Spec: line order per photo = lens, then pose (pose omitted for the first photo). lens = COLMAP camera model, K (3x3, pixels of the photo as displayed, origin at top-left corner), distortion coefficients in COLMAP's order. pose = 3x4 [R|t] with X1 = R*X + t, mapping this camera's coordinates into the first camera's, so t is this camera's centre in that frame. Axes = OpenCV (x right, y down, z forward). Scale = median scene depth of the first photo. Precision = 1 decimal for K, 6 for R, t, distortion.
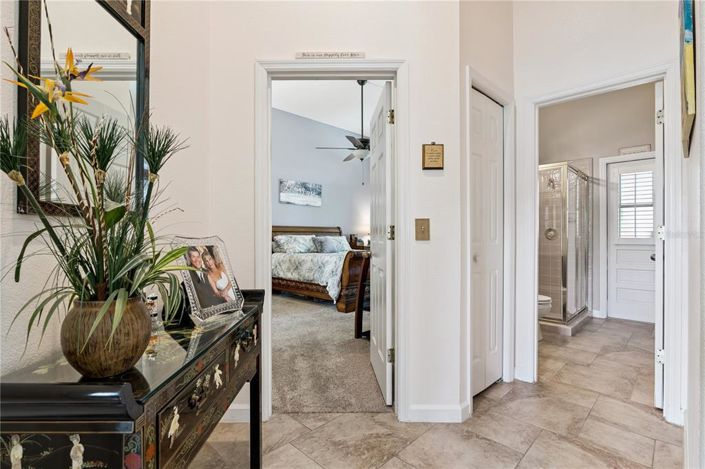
lens RADIAL K [[333.7, 0, 354.9], [0, 333.7, 230.4], [0, 0, 1]] dist [-0.004887, -0.000314]
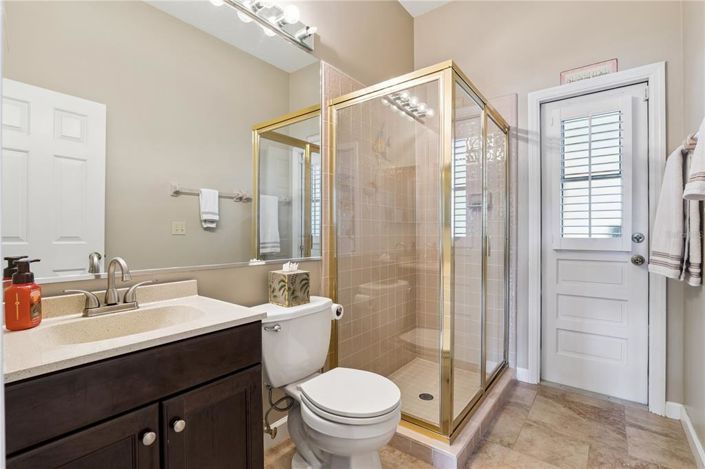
lens RADIAL K [[333.7, 0, 350.1], [0, 333.7, 234.6], [0, 0, 1]] dist [-0.004887, -0.000314]
pose [[0.993078, -0.005841, 0.117309, 0.387423], [0.004348, 0.999906, 0.012979, 0.008647], [-0.117374, -0.012380, 0.993011, 0.499200]]
